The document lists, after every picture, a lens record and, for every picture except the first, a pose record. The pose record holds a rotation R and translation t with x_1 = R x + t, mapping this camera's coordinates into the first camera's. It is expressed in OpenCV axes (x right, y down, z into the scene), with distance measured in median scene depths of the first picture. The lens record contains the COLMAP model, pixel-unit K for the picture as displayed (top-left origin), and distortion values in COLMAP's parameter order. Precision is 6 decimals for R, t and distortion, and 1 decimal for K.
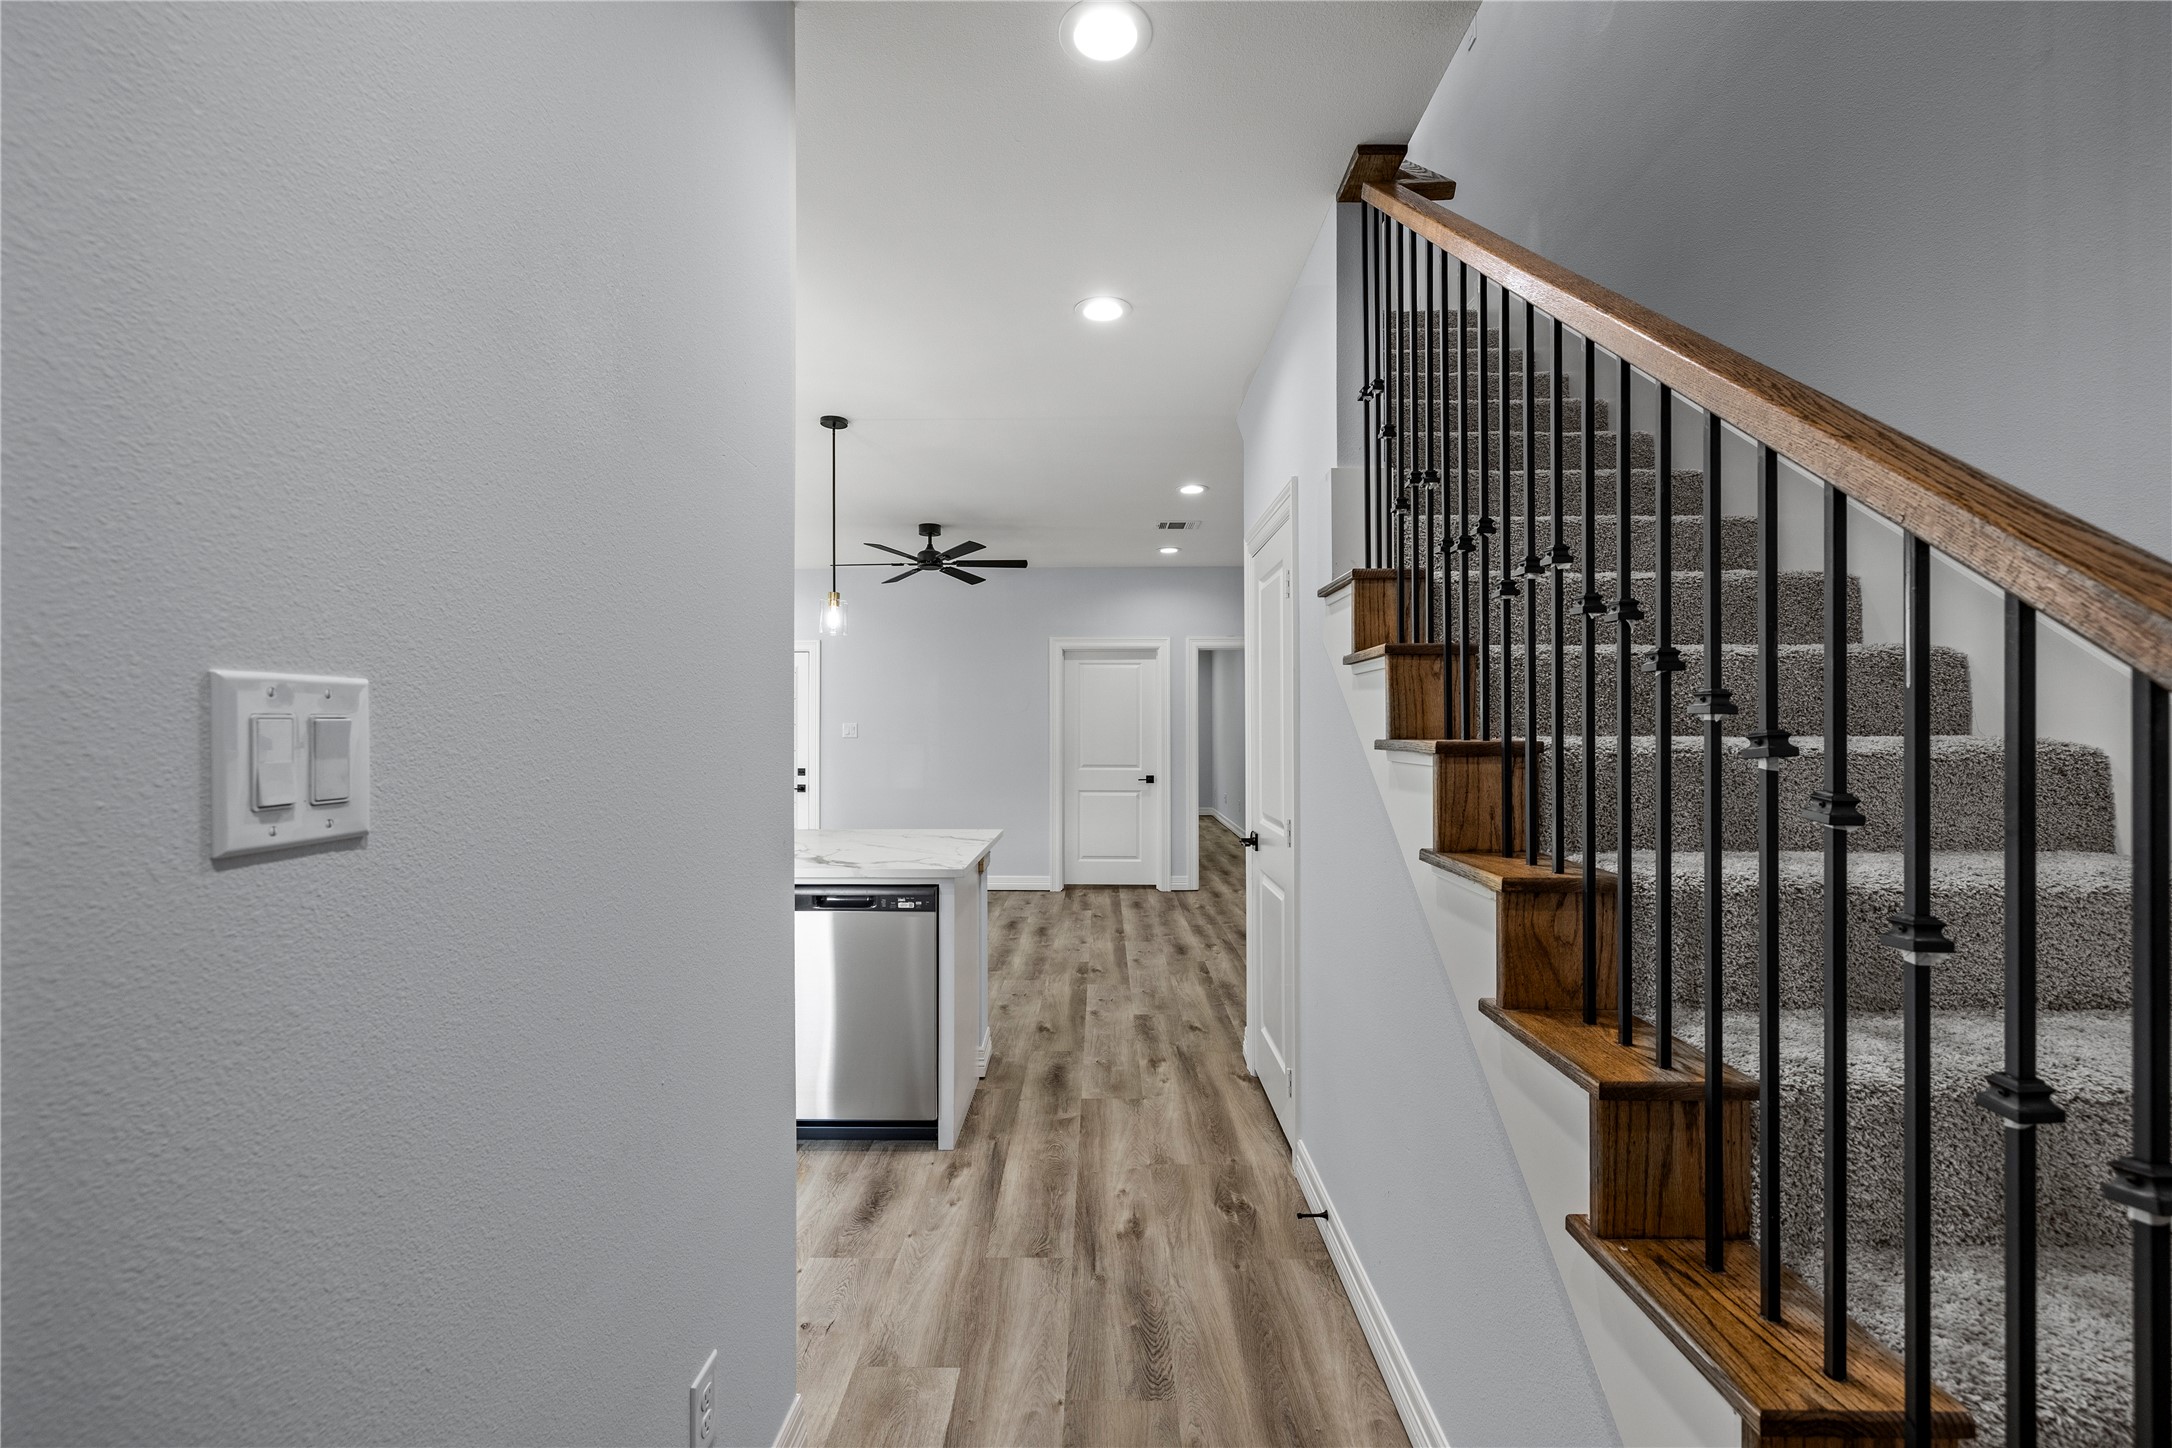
lens RADIAL K [[931.3, 0, 1091.8], [0, 931.3, 702.1], [0, 0, 1]] dist [0.004452, -0.001823]
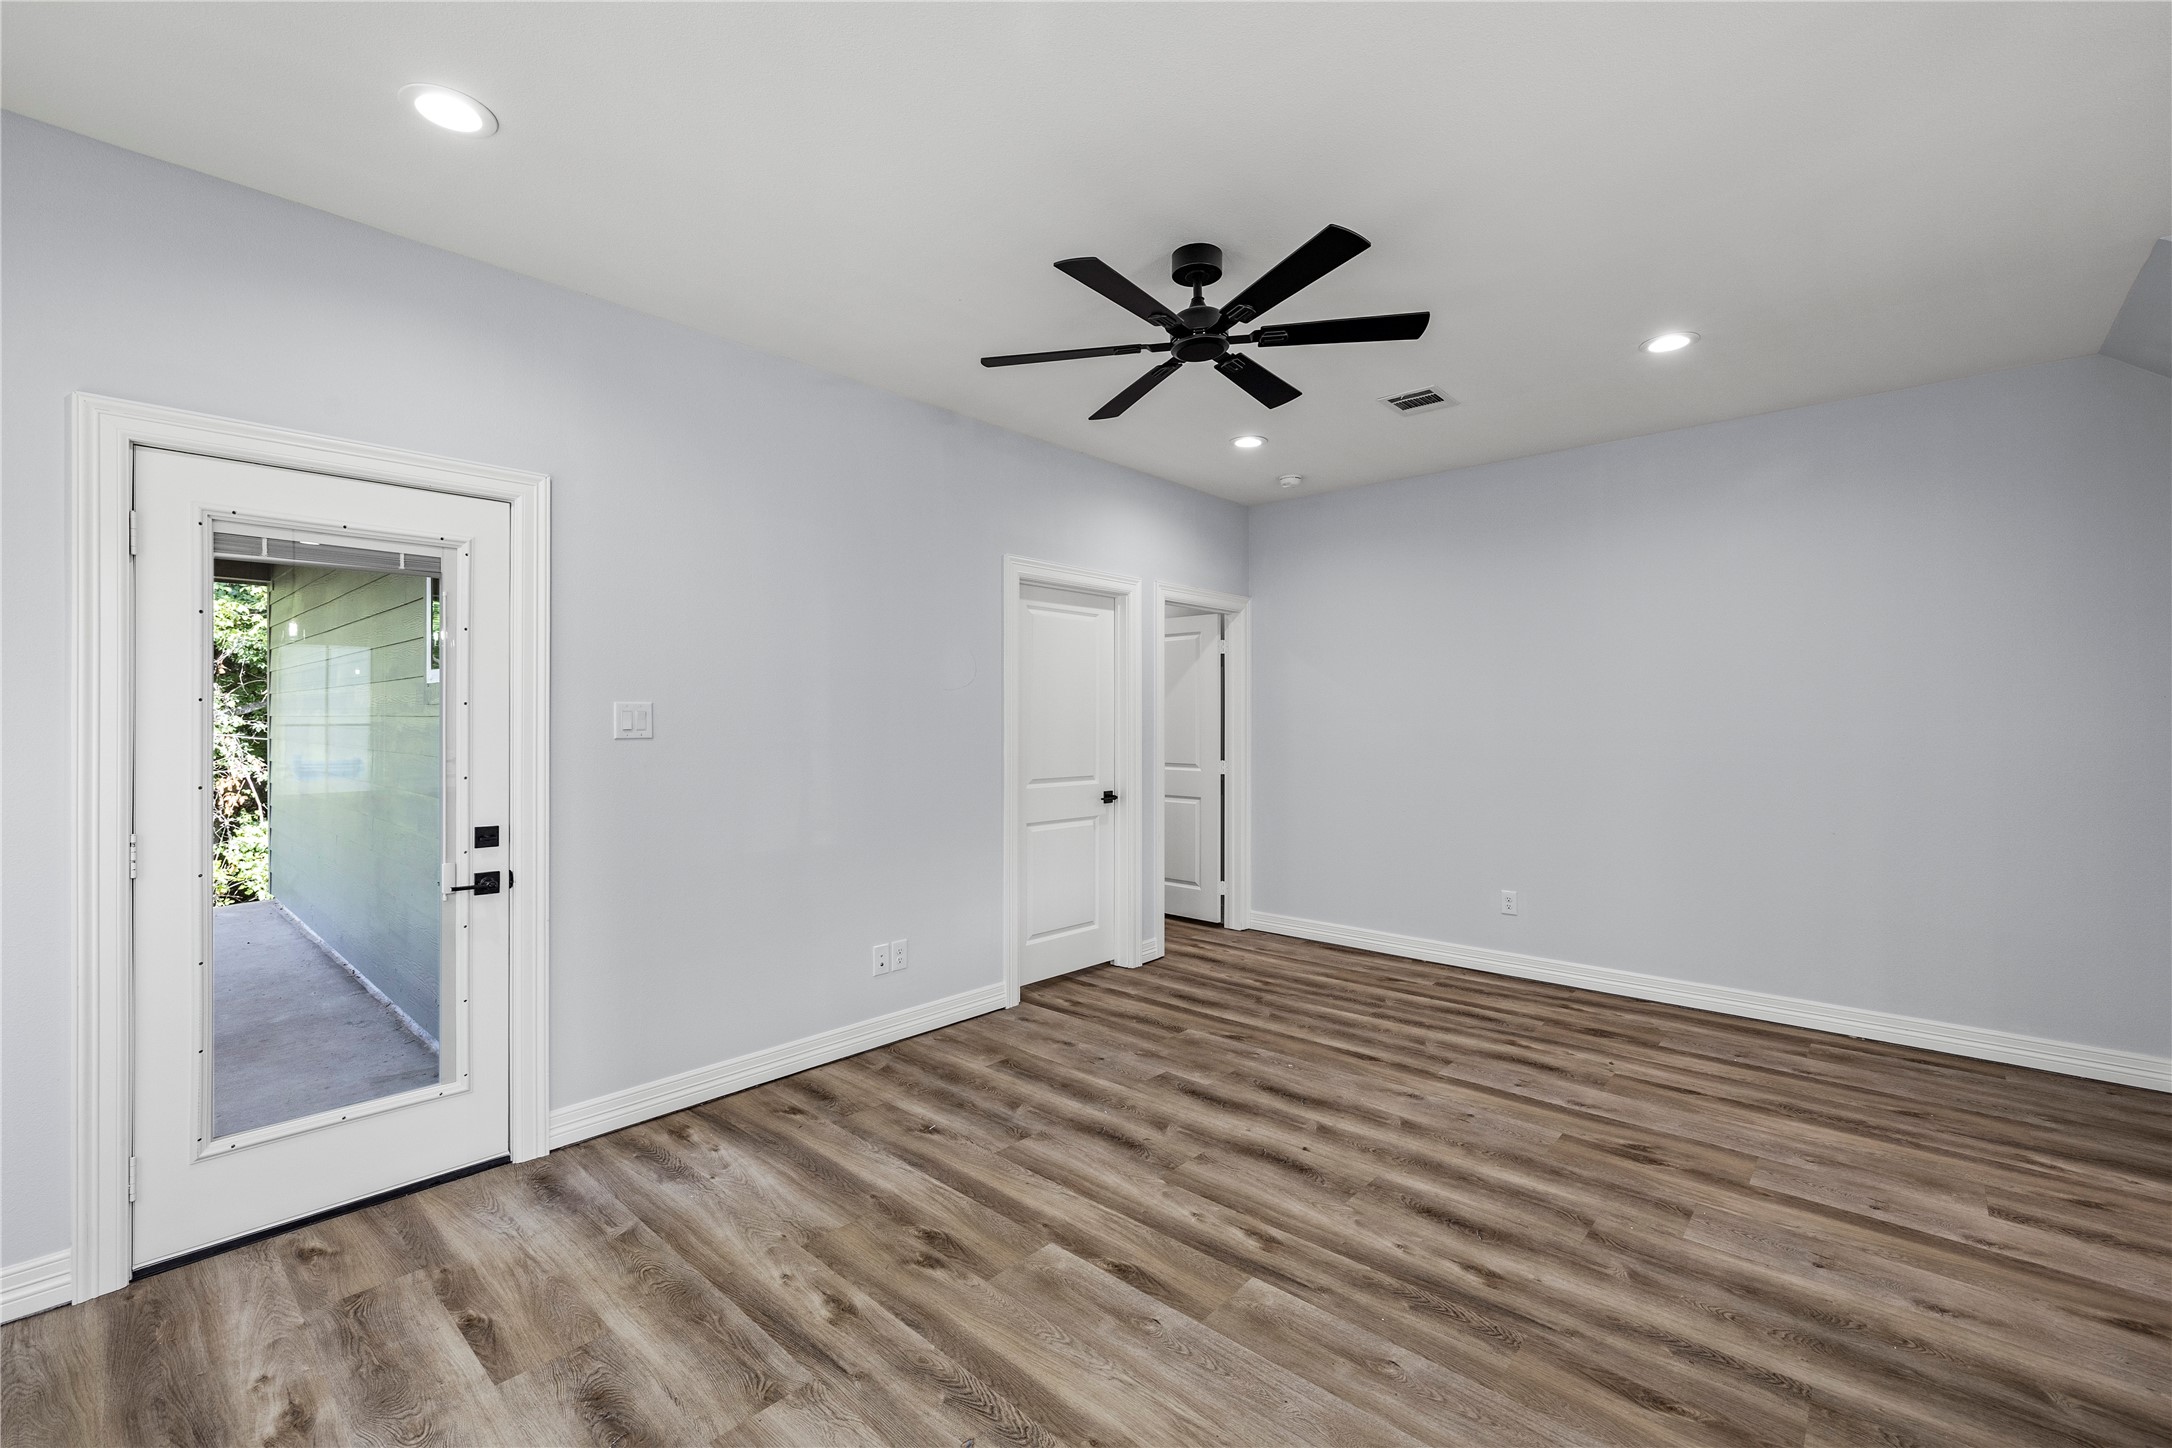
lens RADIAL K [[912.3, 0, 1084.0], [0, 912.3, 722.1], [0, 0, 1]] dist [-0.002206, 0.001344]
pose [[0.666444, 0.001144, 0.745554, -0.707820], [-0.022670, 0.999568, 0.018731, 0.032576], [-0.745210, -0.029385, 0.666182, 1.000588]]
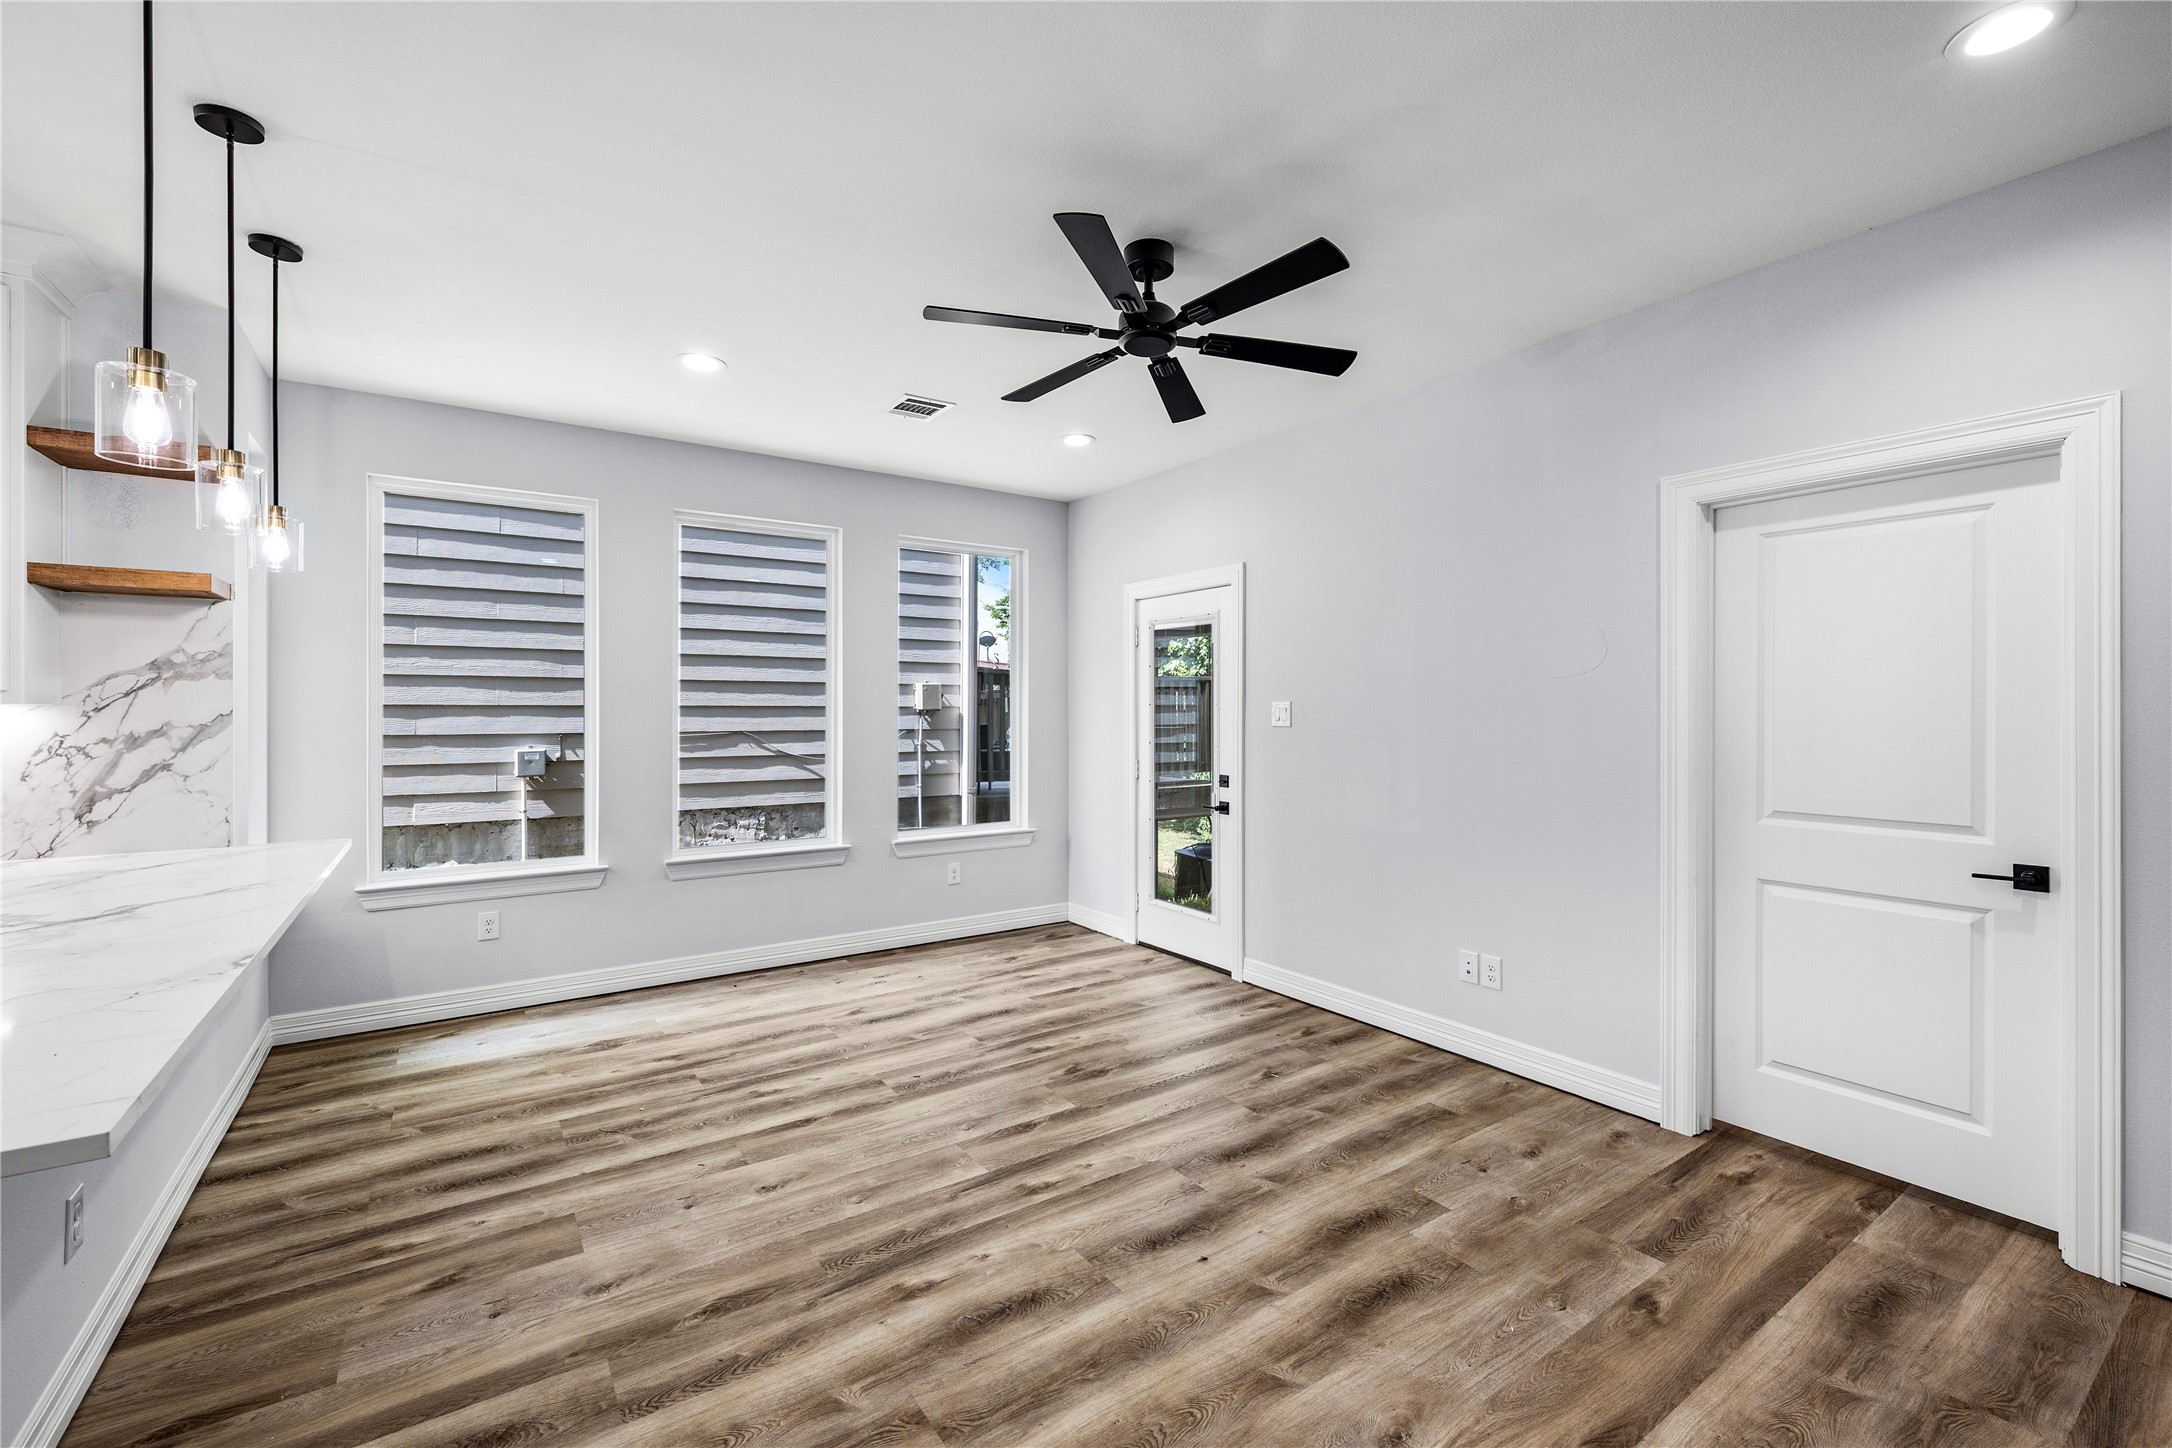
lens RADIAL K [[912.3, 0, 1090.4], [0, 912.3, 710.1], [0, 0, 1]] dist [-0.002206, 0.001344]
pose [[0.578591, 0.002600, -0.815614, 0.216971], [0.020471, 0.999634, 0.017708, 0.025721], [0.815361, -0.026942, 0.578326, 0.967878]]
